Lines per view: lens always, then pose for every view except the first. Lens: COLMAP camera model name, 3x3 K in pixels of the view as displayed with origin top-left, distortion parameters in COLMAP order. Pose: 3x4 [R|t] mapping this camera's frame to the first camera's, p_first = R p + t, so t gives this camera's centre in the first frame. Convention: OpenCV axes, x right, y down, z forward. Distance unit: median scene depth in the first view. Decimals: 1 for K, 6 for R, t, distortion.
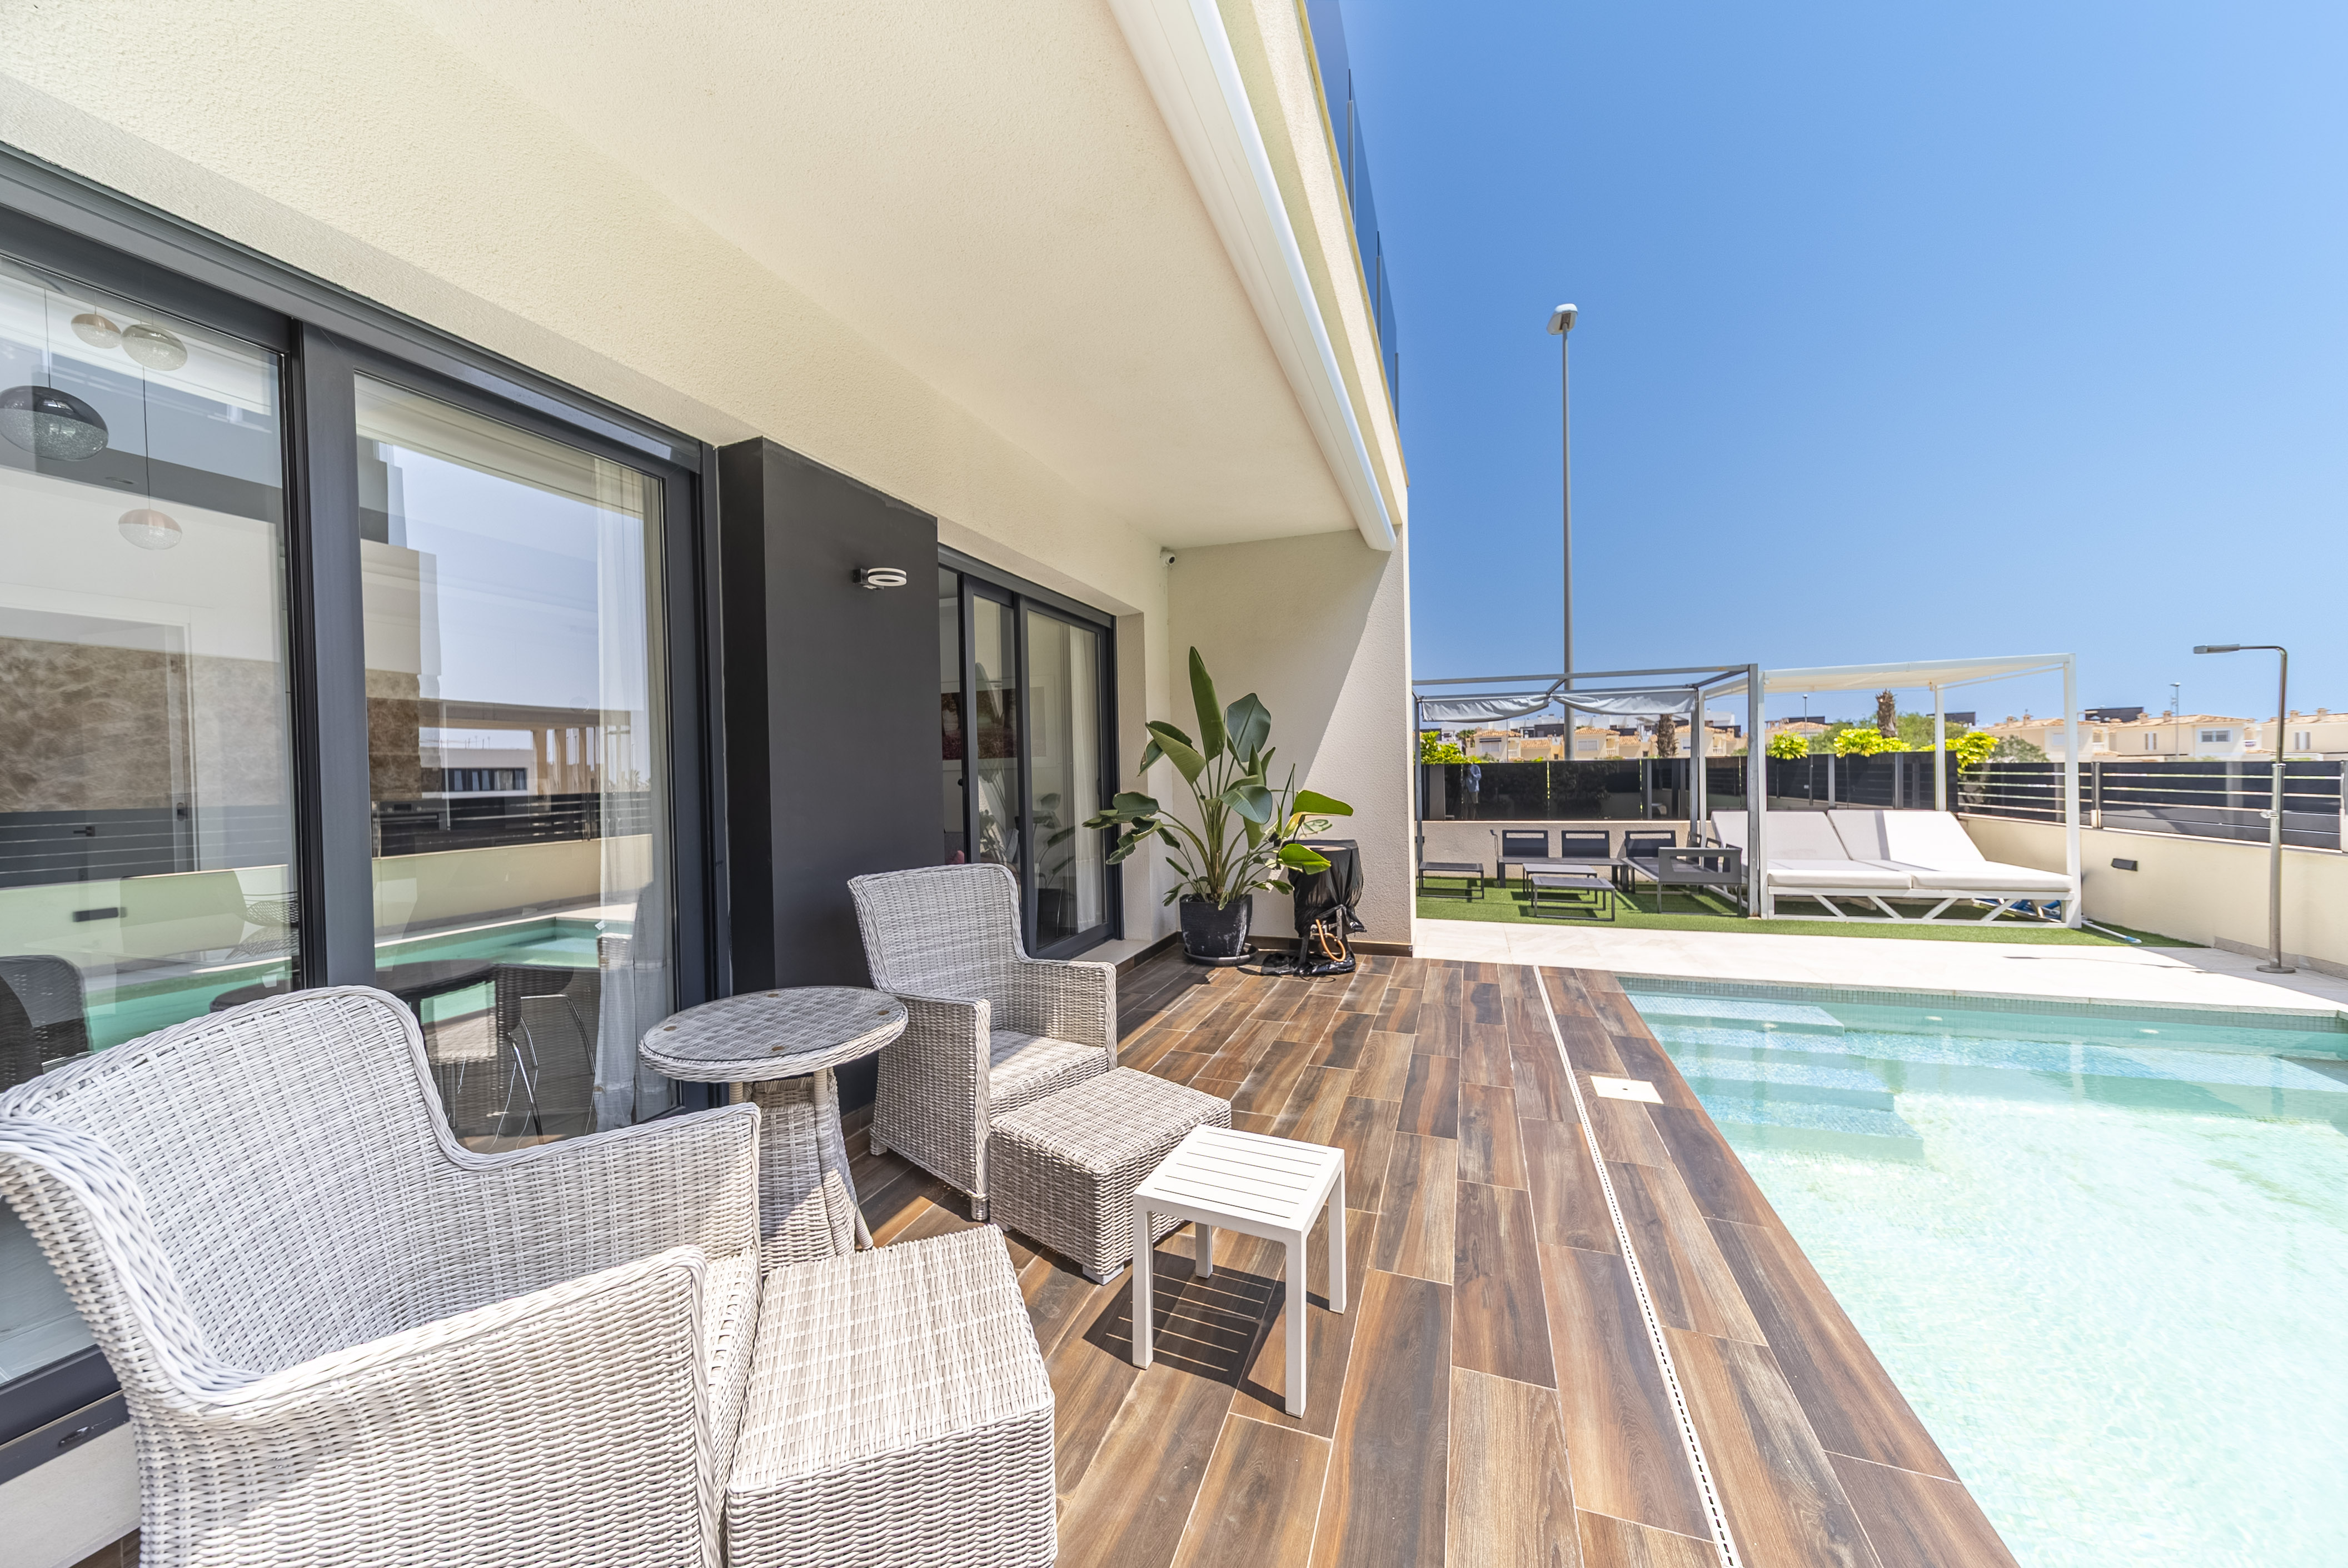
lens RADIAL K [[823.1, 0, 1176.0], [0, 823.1, 779.9], [0, 0, 1]] dist [0.008845, -0.000939]
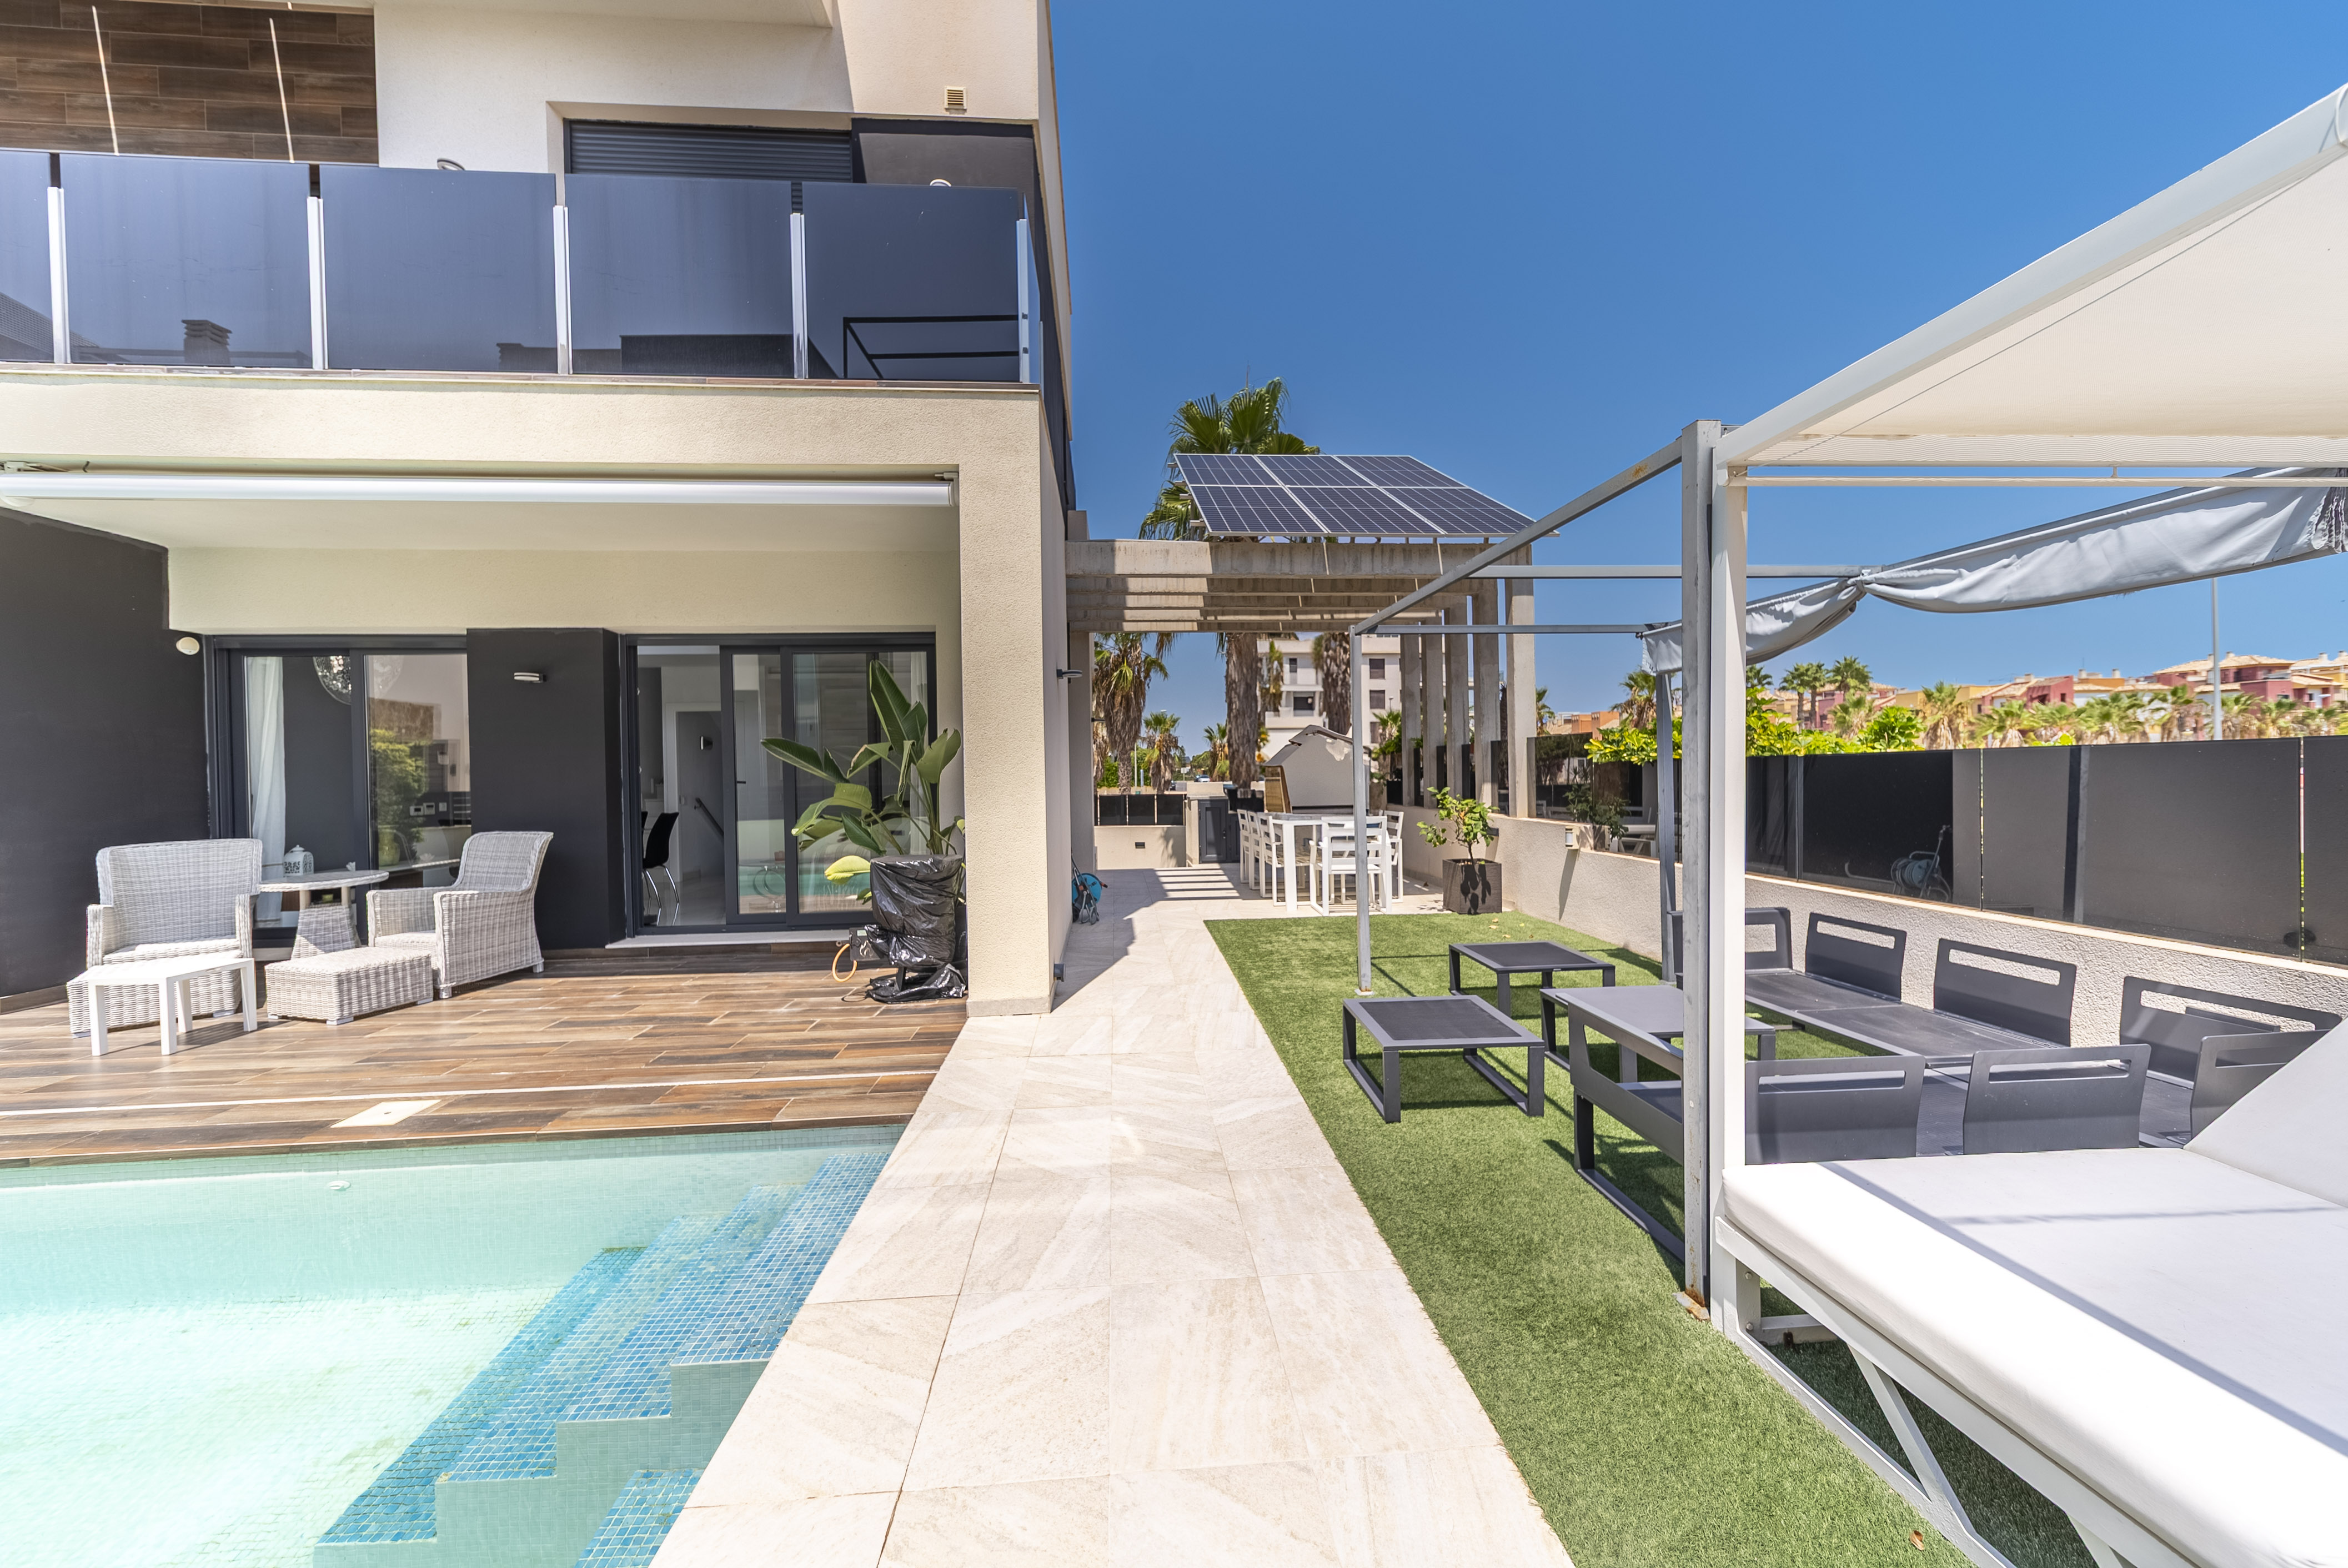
lens RADIAL K [[823.1, 0, 1171.3], [0, 823.1, 784.8], [0, 0, 1]] dist [0.008845, -0.000939]
pose [[0.395175, 0.027634, -0.918190, 1.108220], [0.000089, 0.999546, 0.030120, -0.030560], [0.918606, -0.011984, 0.394994, 0.897055]]
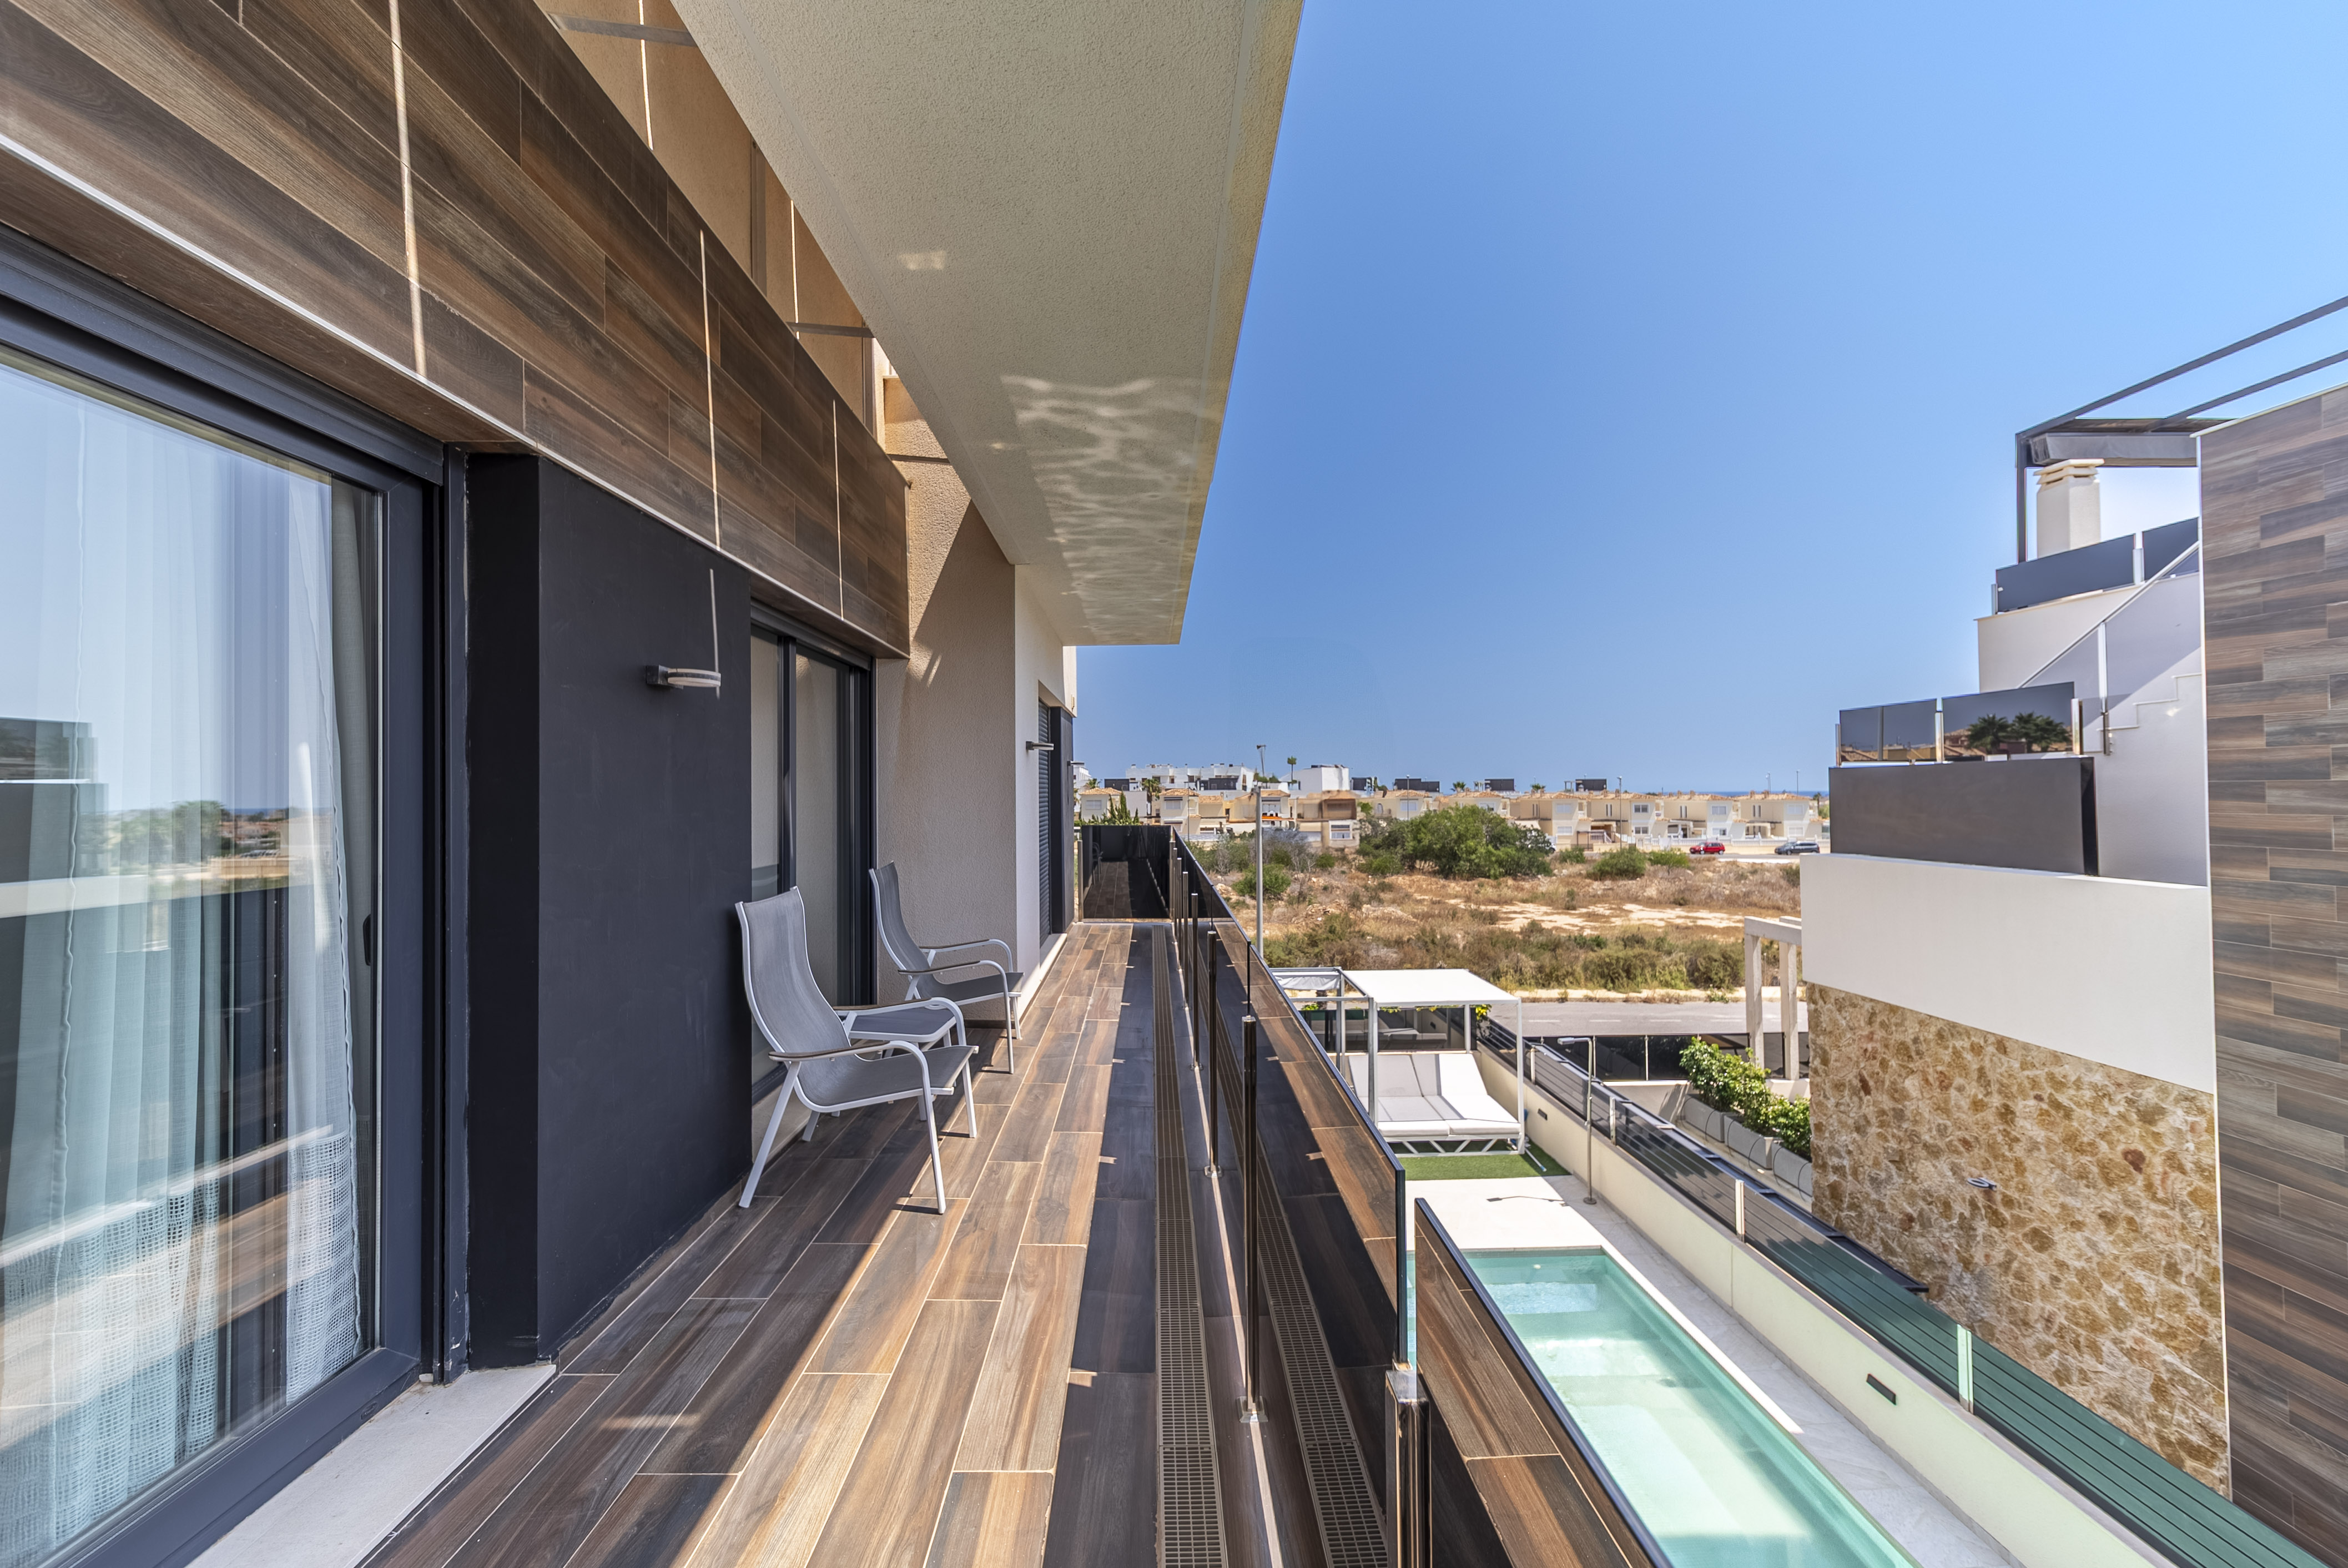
lens RADIAL K [[823.2, 0, 1177.1], [0, 823.2, 783.6], [0, 0, 1]] dist [0.008845, -0.000939]
pose [[0.930073, 0.019202, 0.366873, -0.307969], [-0.009305, 0.999544, -0.028728, -0.629139], [-0.367257, 0.023306, 0.929827, -0.446316]]
